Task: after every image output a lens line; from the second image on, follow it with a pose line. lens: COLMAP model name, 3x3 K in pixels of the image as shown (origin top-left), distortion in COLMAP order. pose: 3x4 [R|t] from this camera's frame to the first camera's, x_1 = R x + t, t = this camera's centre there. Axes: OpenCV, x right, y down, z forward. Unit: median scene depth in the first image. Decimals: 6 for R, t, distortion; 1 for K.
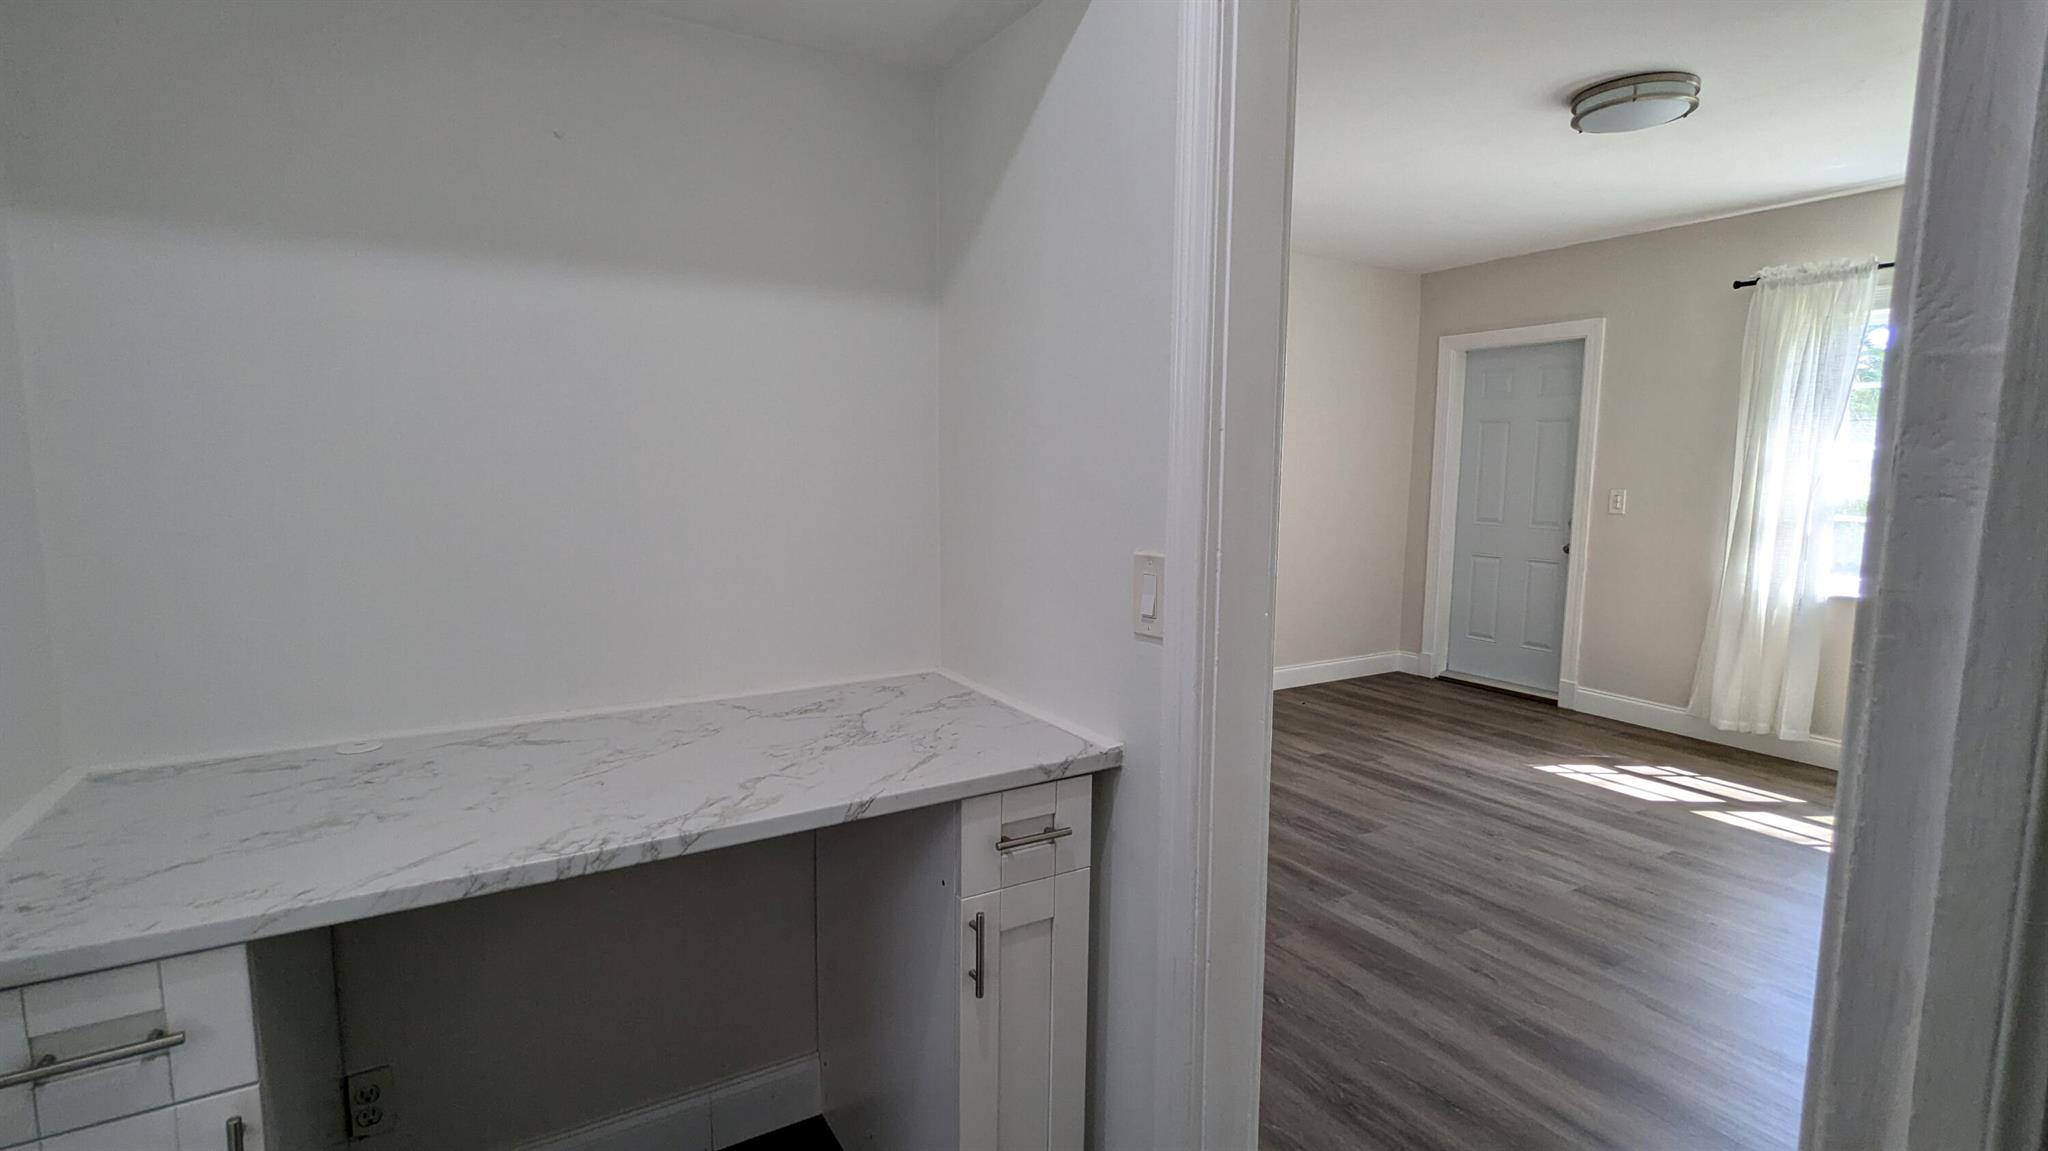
lens RADIAL K [[969.0, 0, 1024.0], [0, 969.0, 575.5], [0, 0, 1]] dist [0.000846, 0.000192]
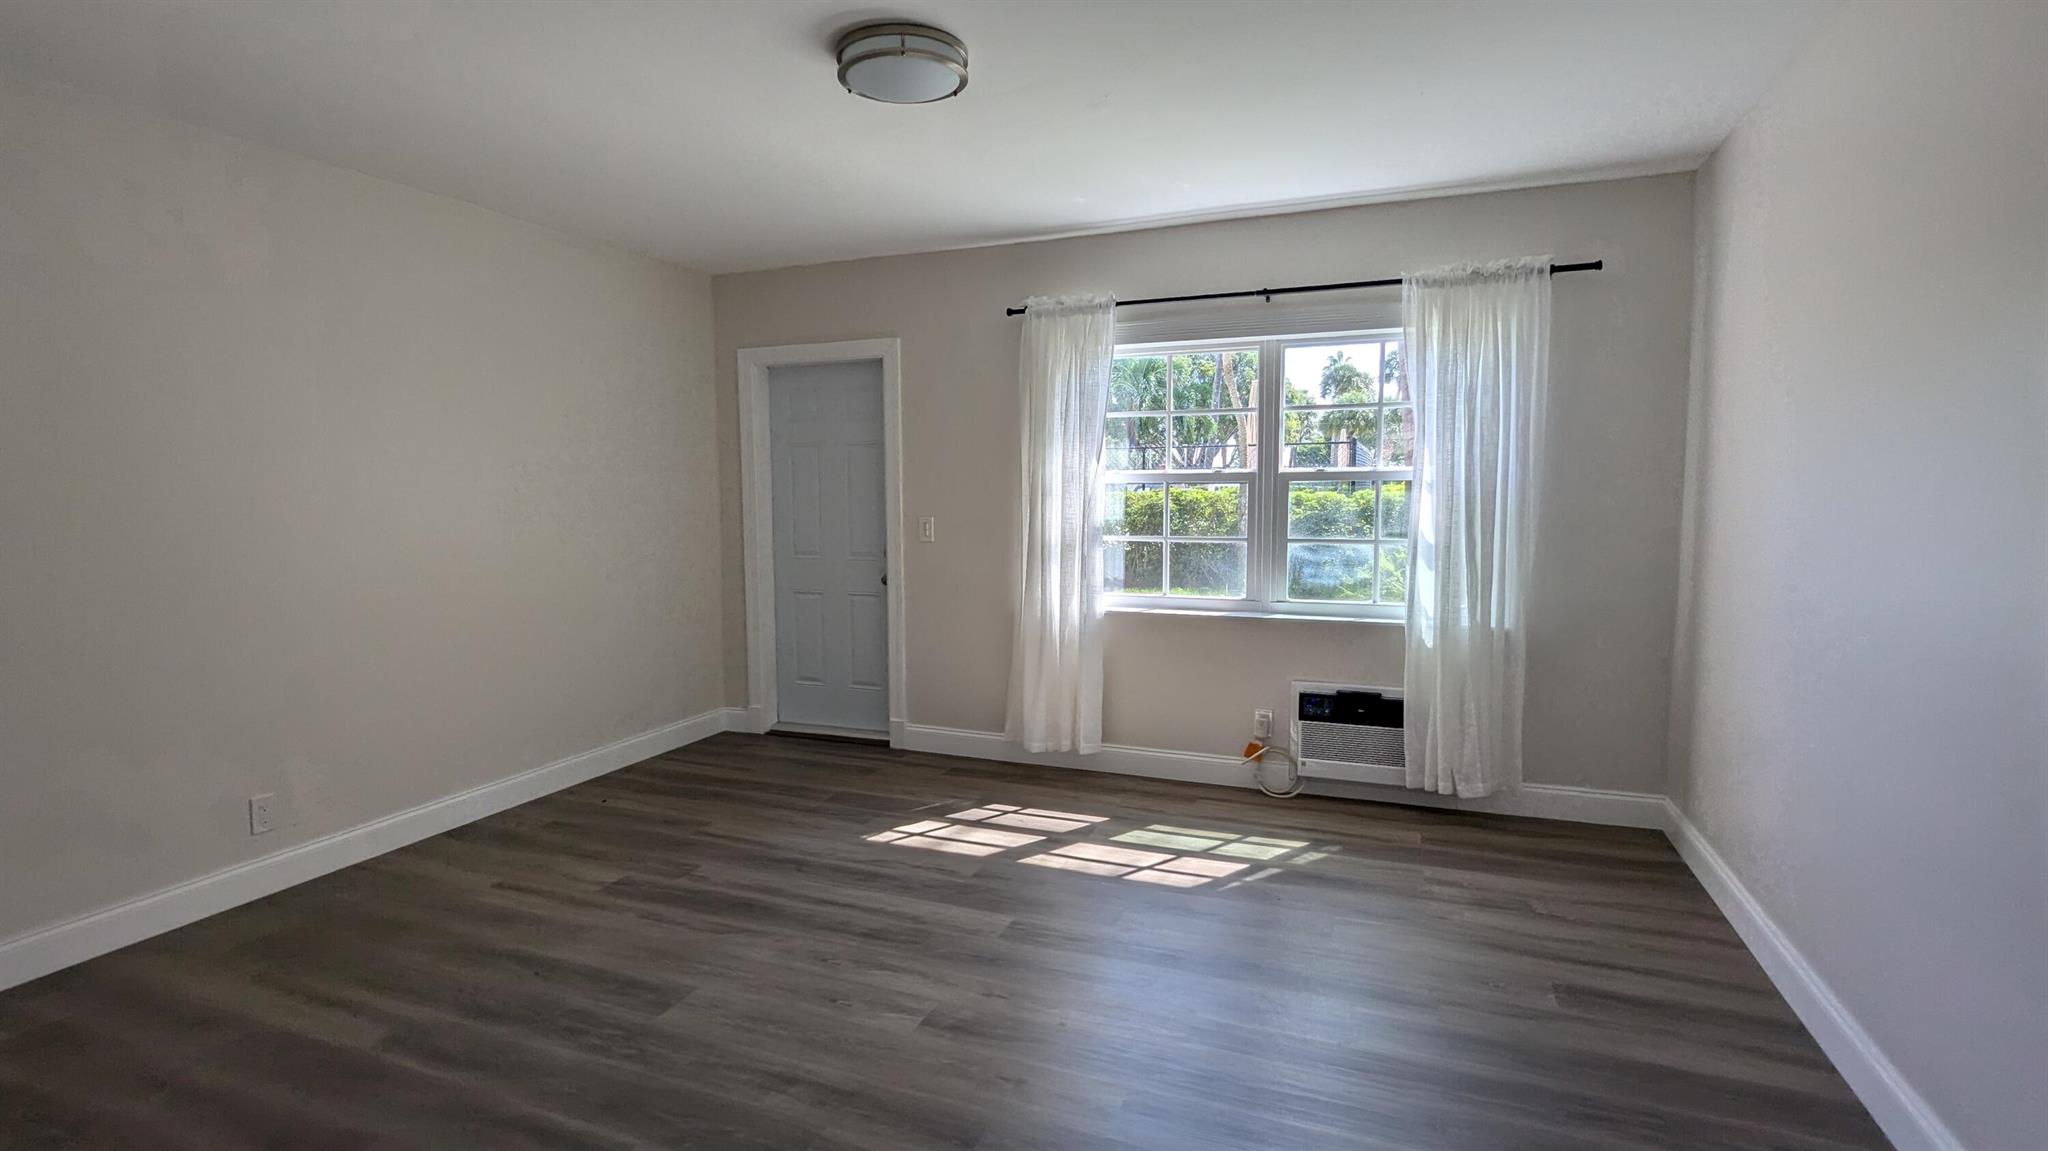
lens RADIAL K [[970.0, 0, 1021.4], [0, 970.0, 573.7], [0, 0, 1]] dist [0.000974, -0.001122]
pose [[0.797903, -0.068725, 0.598855, 0.184559], [0.083738, 0.996484, 0.002787, -0.045568], [-0.596941, 0.047923, 0.800853, 0.298319]]
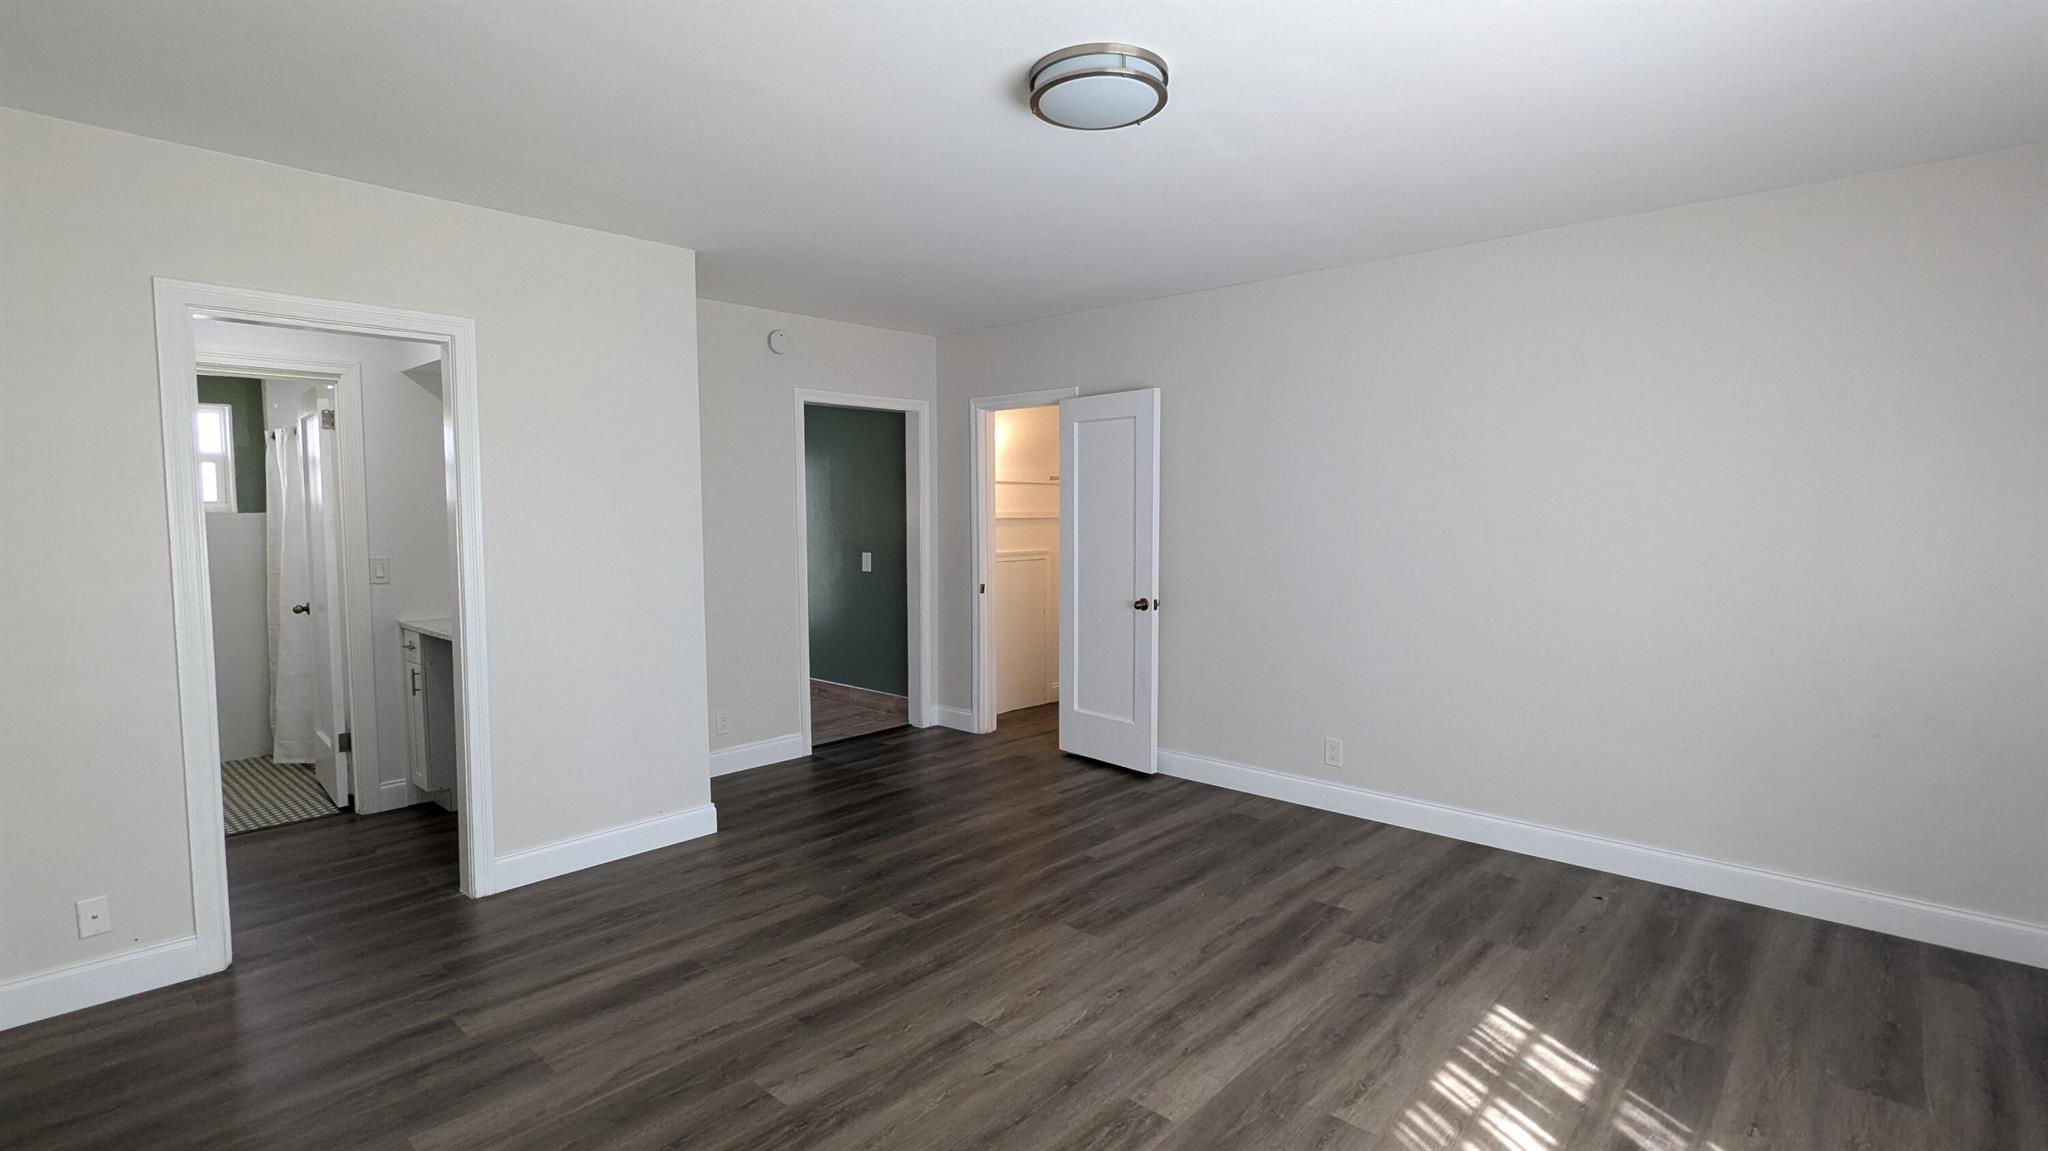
lens RADIAL K [[970.0, 0, 1021.4], [0, 970.0, 573.7], [0, 0, 1]] dist [0.000974, -0.001122]
pose [[0.282211, 0.056870, -0.957665, 1.450379], [-0.106640, 0.993915, 0.027598, -0.110727], [0.953407, 0.094337, 0.286559, 0.782903]]
